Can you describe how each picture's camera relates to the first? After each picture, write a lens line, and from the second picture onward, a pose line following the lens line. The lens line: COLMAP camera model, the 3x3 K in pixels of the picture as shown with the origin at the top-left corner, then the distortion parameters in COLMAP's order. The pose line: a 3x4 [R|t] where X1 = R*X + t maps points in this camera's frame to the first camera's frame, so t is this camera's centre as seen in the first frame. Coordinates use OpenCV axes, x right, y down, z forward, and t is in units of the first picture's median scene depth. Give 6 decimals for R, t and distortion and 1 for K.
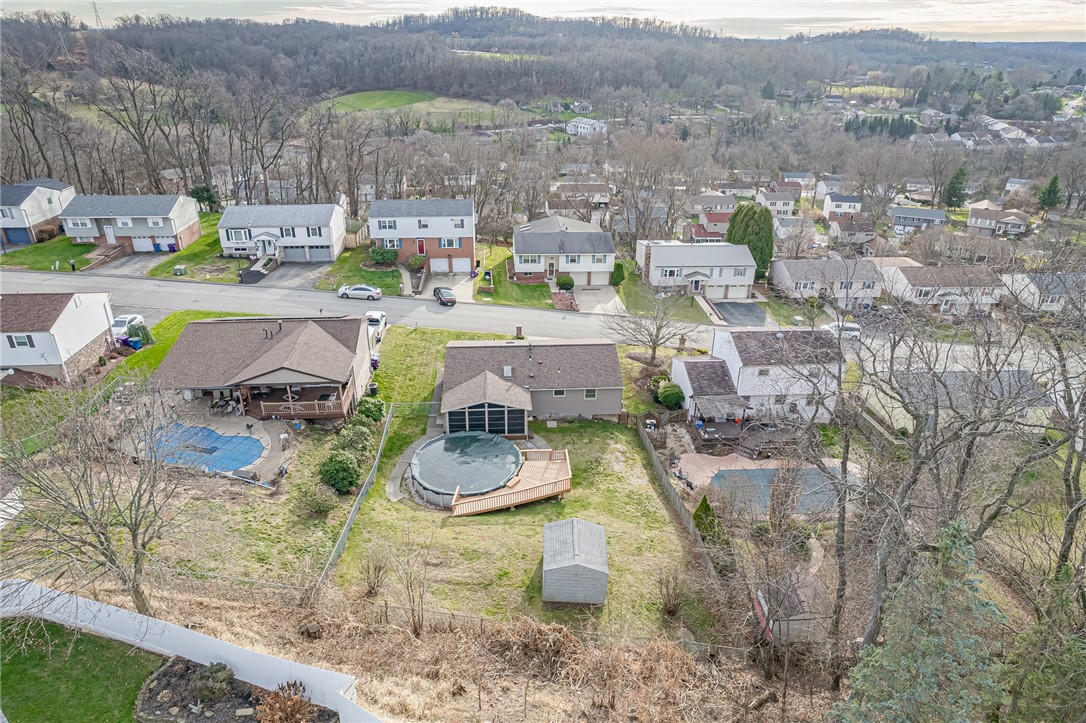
lens RADIAL K [[686.3, 0, 543.1], [0, 686.3, 364.0], [0, 0, 1]] dist [-0.003236, -0.000538]
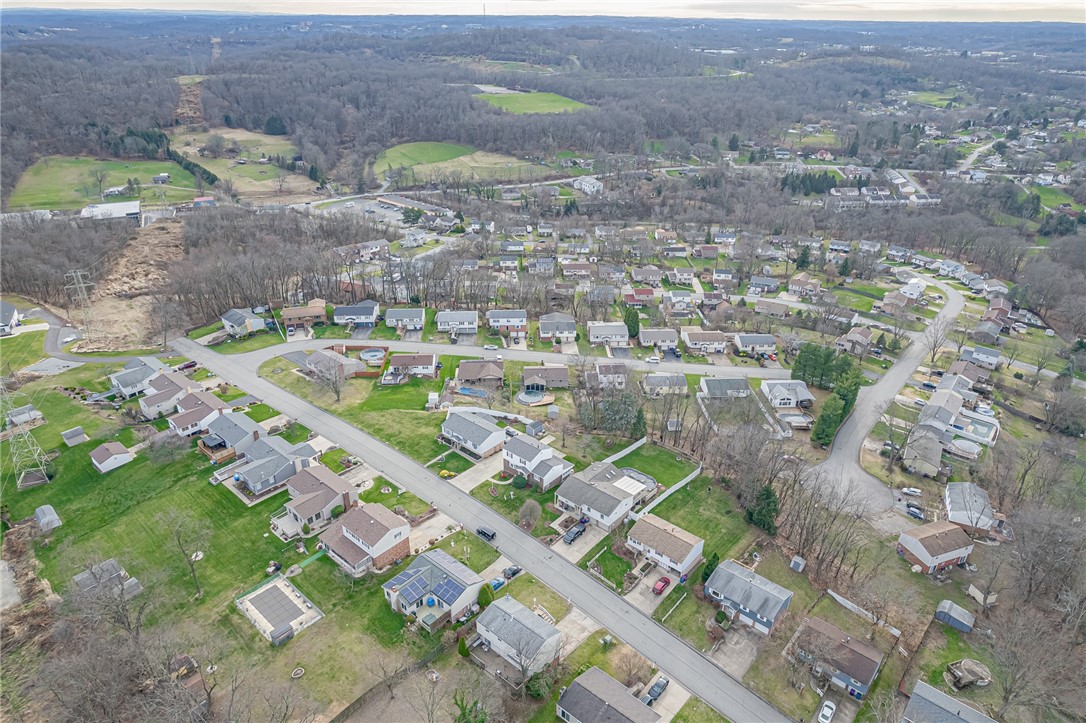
lens RADIAL K [[686.3, 0, 542.8], [0, 686.3, 361.2], [0, 0, 1]] dist [-0.003236, -0.000538]
pose [[0.999694, 0.008107, -0.023358, 0.034815], [-0.007630, 0.999762, 0.020456, -0.092867], [0.023519, -0.020271, 0.999518, -1.814574]]
